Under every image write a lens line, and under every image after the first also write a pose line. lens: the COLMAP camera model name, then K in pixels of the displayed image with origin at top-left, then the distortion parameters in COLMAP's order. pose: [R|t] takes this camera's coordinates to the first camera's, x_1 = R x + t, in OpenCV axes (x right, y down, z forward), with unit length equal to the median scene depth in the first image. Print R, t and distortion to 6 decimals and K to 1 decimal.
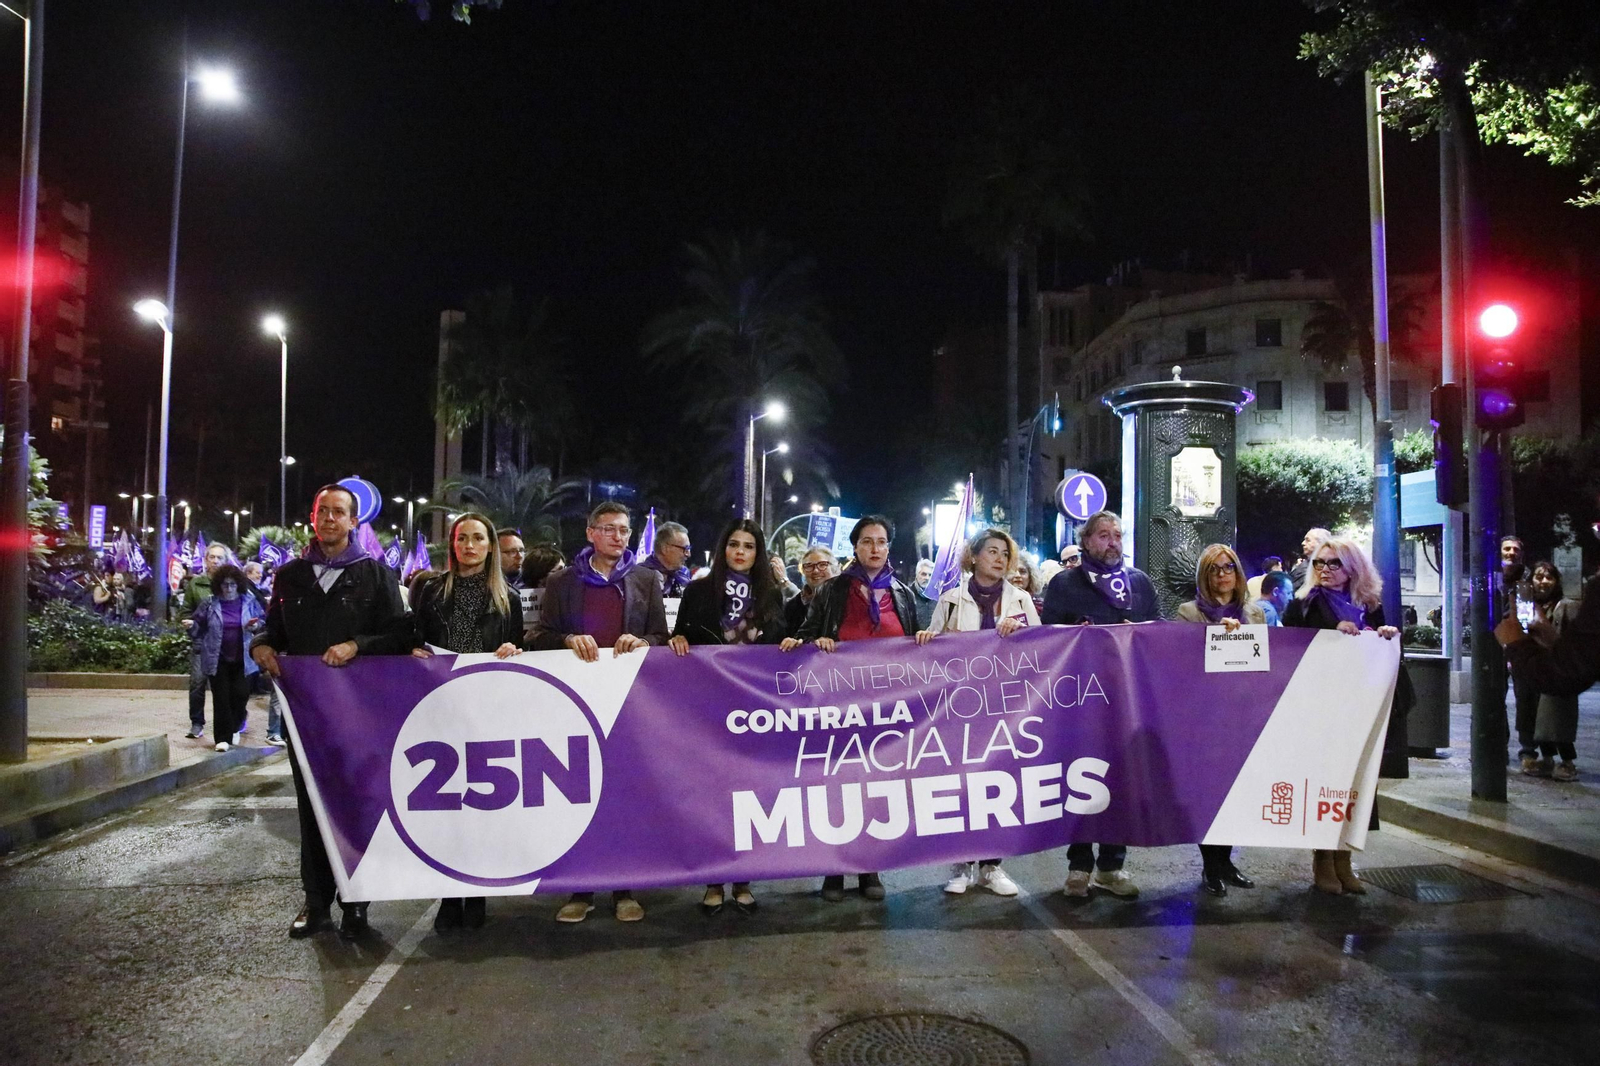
lens RADIAL K [[1117.6, 0, 801.1], [0, 1117.6, 536.1], [0, 0, 1]] dist [-0.078890, 0.023408]
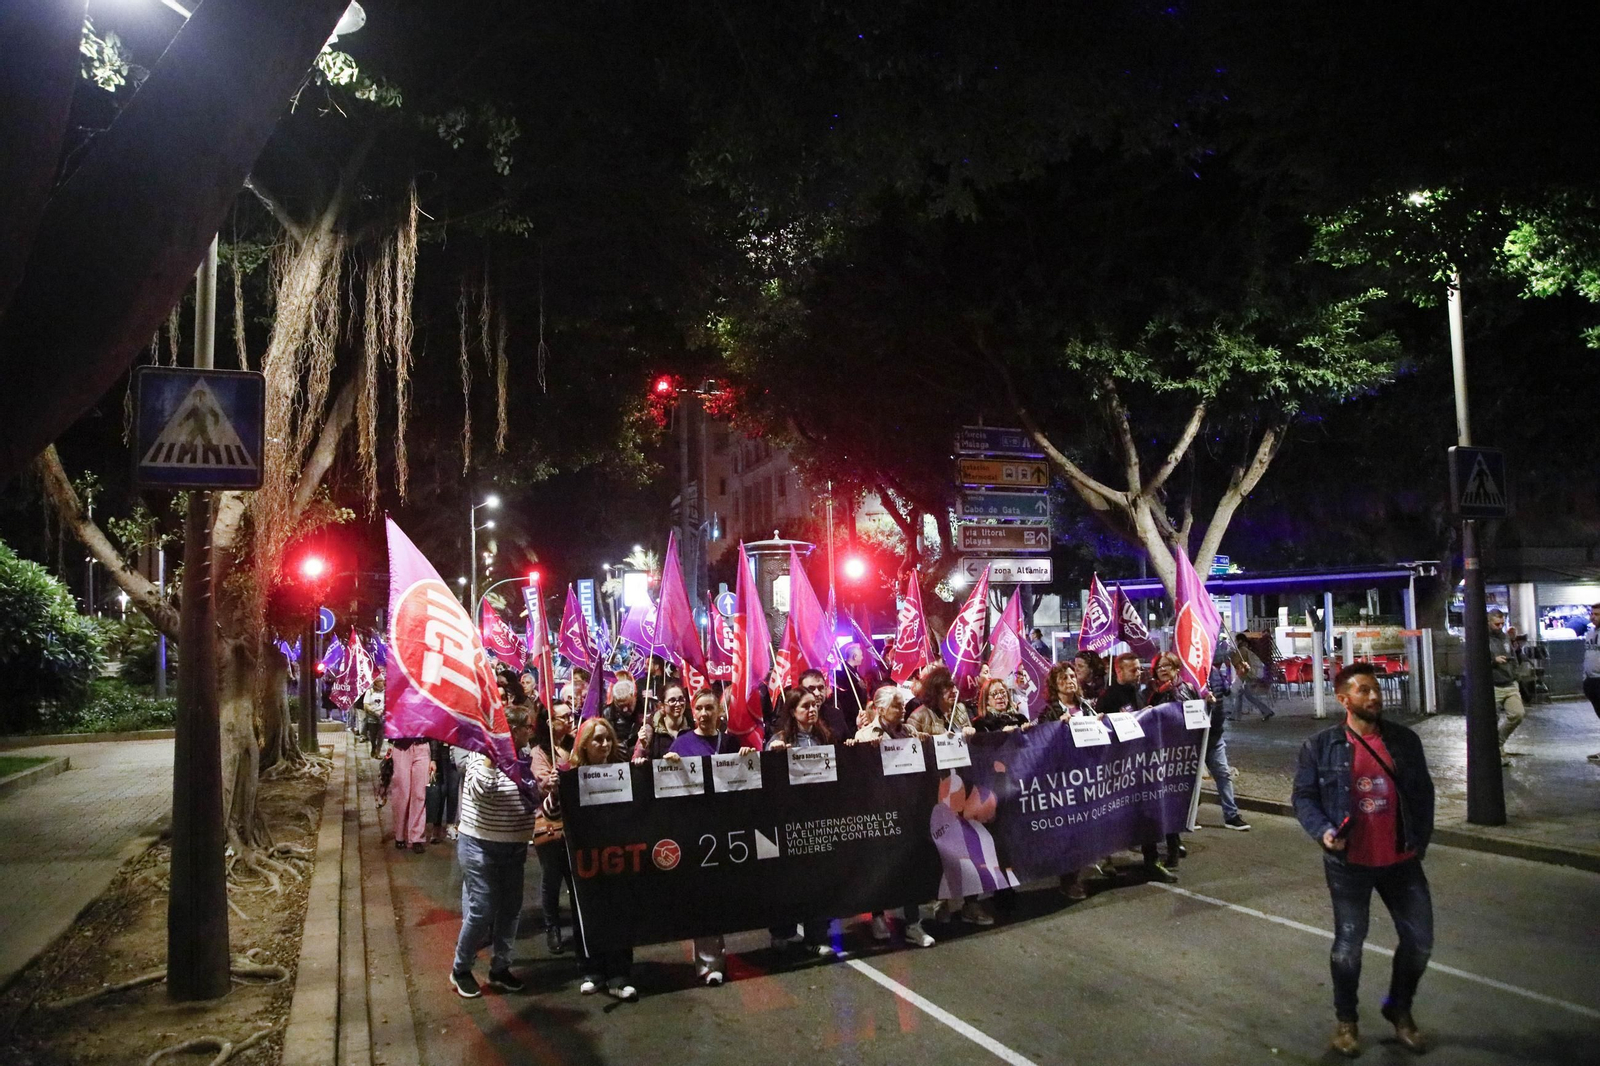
lens RADIAL K [[1117.6, 0, 815.0], [0, 1117.6, 522.4], [0, 0, 1]] dist [-0.078890, 0.023408]
pose [[0.952262, -0.012356, 0.305031, -0.057431], [0.026602, 0.998738, -0.042594, -0.026374], [-0.304120, 0.048675, 0.951389, -0.266139]]
